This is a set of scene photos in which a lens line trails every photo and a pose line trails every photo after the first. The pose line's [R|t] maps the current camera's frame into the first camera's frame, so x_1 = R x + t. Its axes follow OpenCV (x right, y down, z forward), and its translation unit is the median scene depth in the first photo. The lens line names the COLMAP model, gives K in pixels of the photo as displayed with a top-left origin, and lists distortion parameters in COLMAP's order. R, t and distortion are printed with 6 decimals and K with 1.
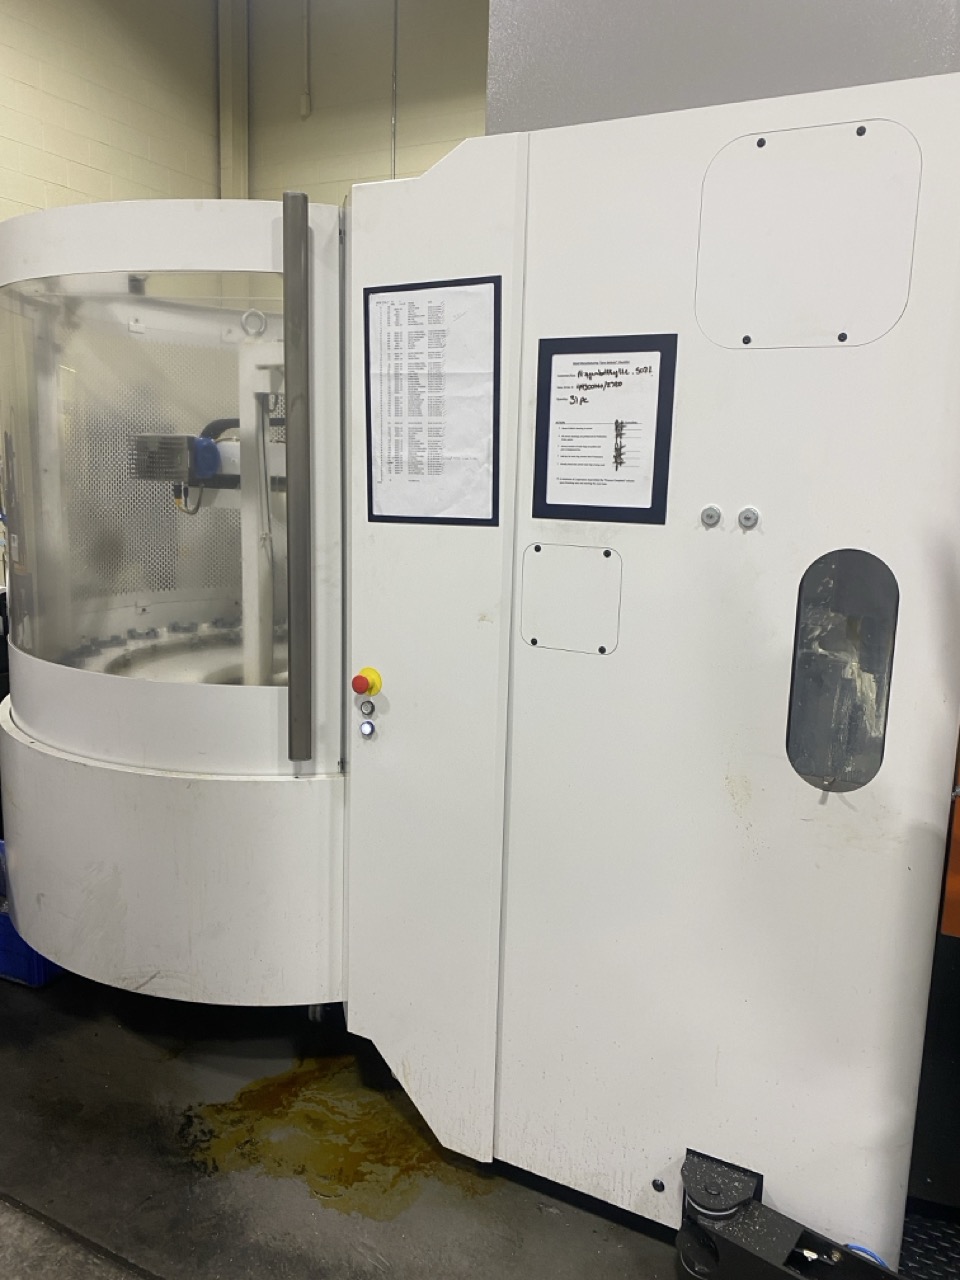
lens RADIAL K [[981.0, 0, 478.7], [0, 981.0, 642.9], [0, 0, 1]] dist [0.022575, -0.020386]
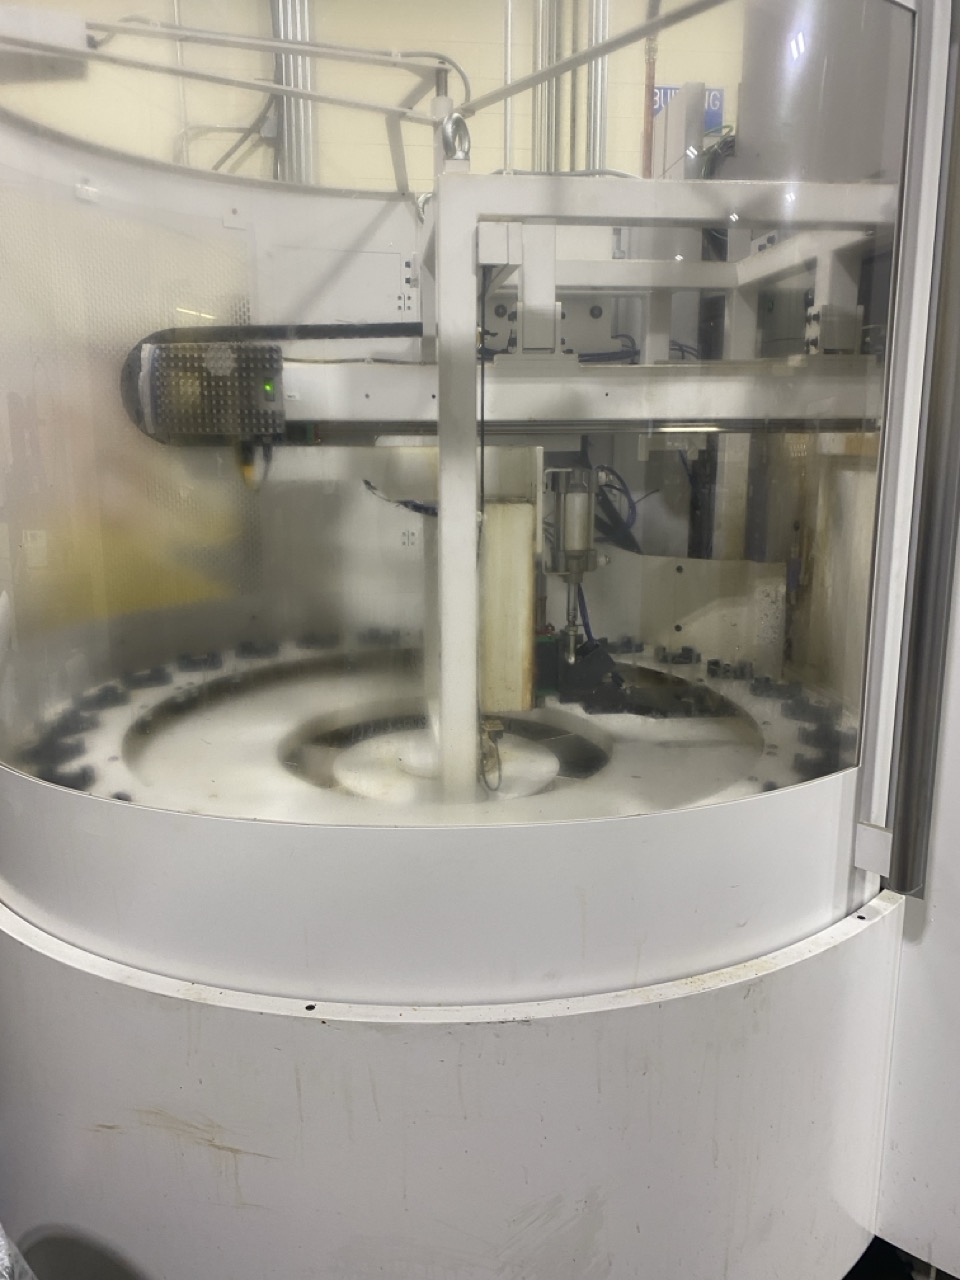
lens RADIAL K [[981.0, 0, 480.2], [0, 981.0, 636.1], [0, 0, 1]] dist [0.022575, -0.020386]
pose [[0.816643, -0.134190, 0.561327, -0.656890], [0.114644, 0.990930, 0.070101, -0.095193], [-0.565643, 0.007105, 0.824620, 0.616805]]
